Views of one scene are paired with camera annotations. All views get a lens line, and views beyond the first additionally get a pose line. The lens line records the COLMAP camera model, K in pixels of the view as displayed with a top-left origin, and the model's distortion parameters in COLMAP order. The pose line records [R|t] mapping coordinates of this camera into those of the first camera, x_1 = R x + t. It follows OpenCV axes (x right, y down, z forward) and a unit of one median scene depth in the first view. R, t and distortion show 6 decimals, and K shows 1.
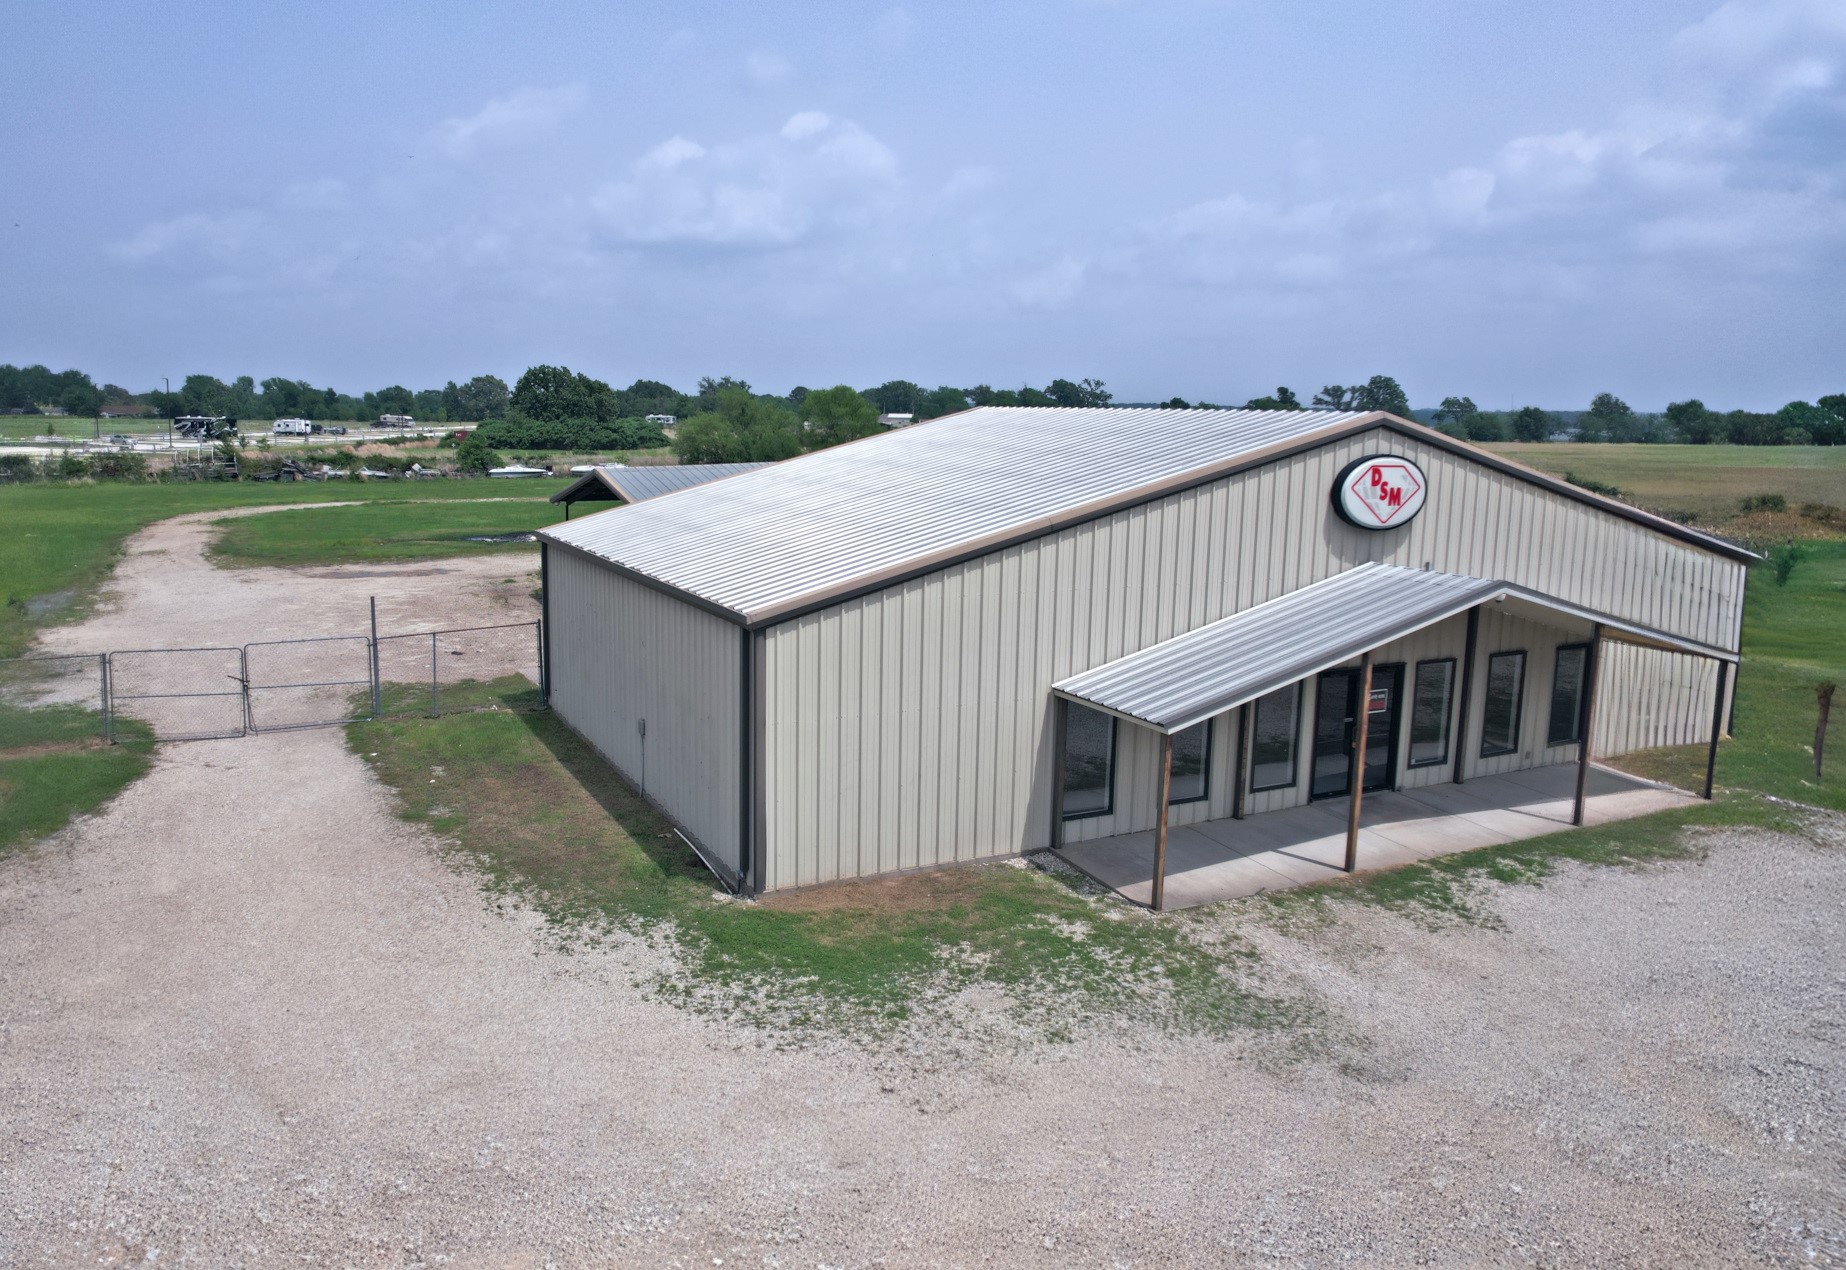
lens RADIAL K [[1431.6, 0, 923.0], [0, 1431.6, 635.0], [0, 0, 1]] dist [-0.088242, 0.081039]
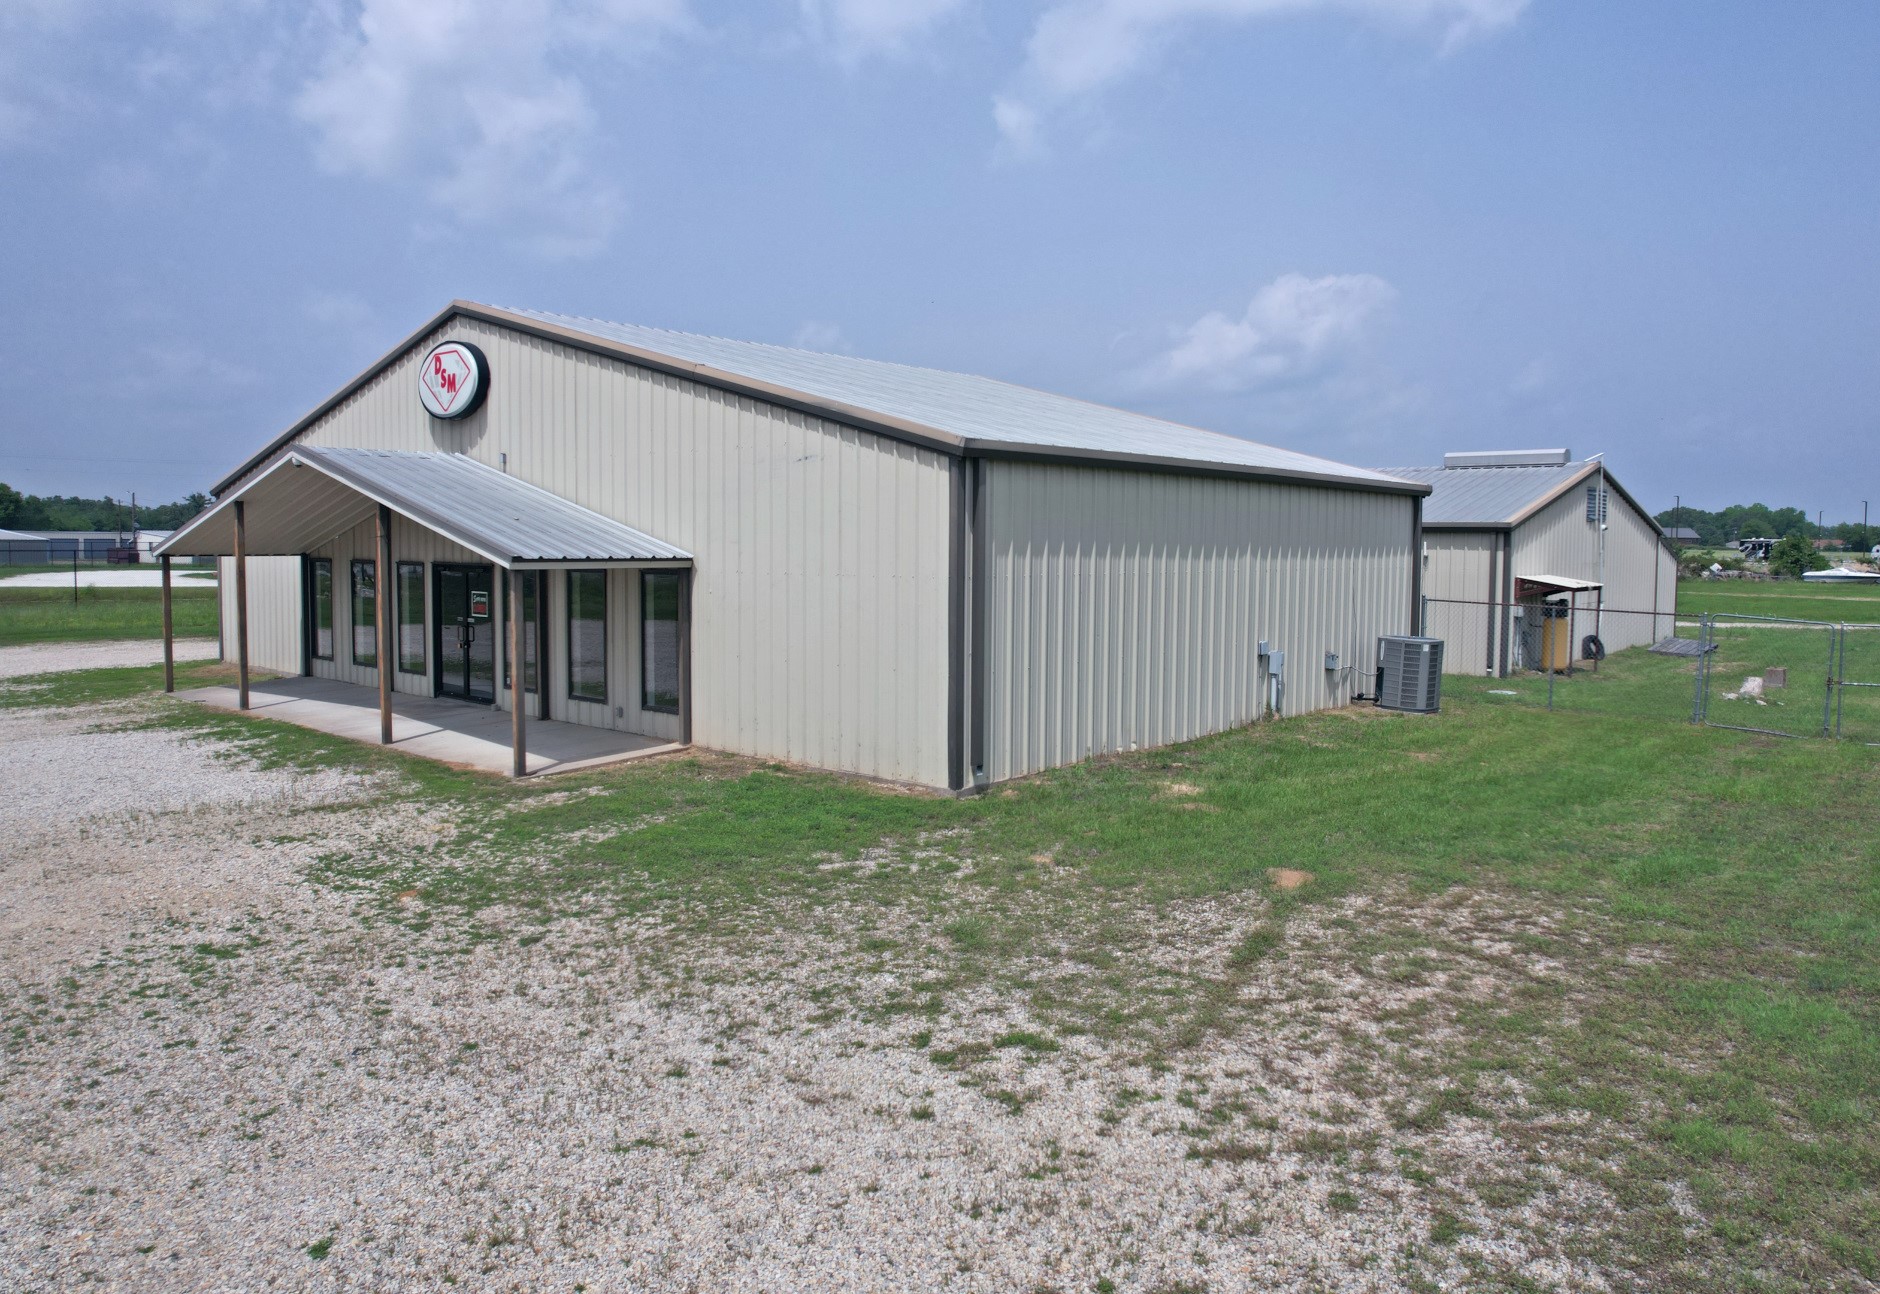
lens RADIAL K [[1394.7, 0, 940.0], [0, 1394.7, 647.0], [0, 0, 1]] dist [-0.071718, 0.070776]
pose [[0.301531, 0.053970, -0.951928, 1.355914], [-0.157221, 0.987544, 0.006188, 0.022260], [0.940404, 0.147797, 0.306261, 1.063572]]
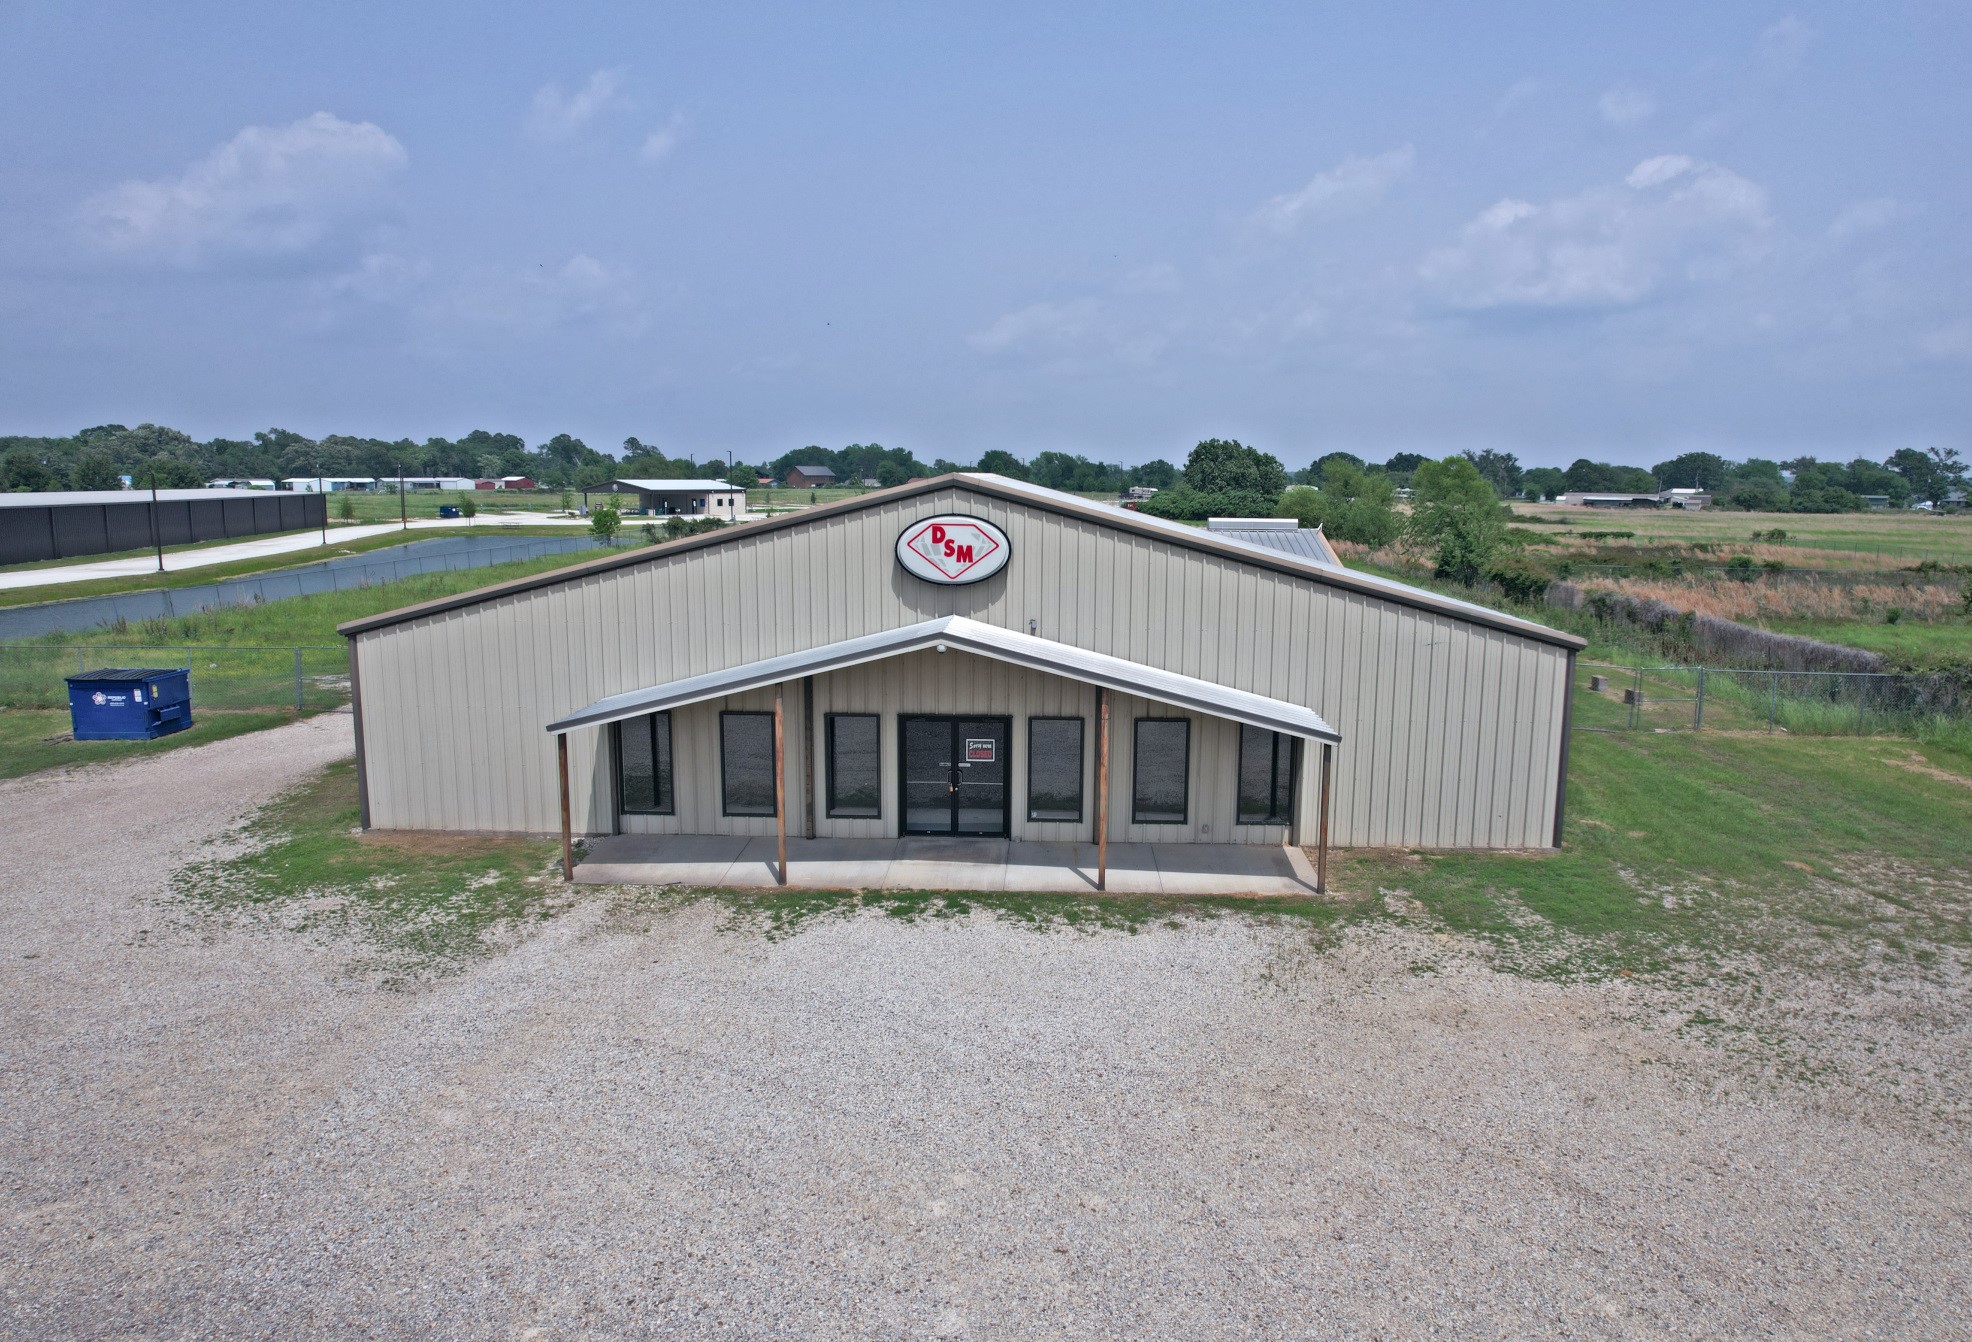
lens RADIAL K [[1460.3, 0, 1041.2], [0, 1460.3, 735.5], [0, 0, 1]] dist [-0.074695, 0.074993]
pose [[0.864472, 0.081312, -0.496060, 0.939063], [-0.074283, 0.996660, 0.033916, -0.004409], [0.497162, 0.007529, 0.867625, 0.093499]]
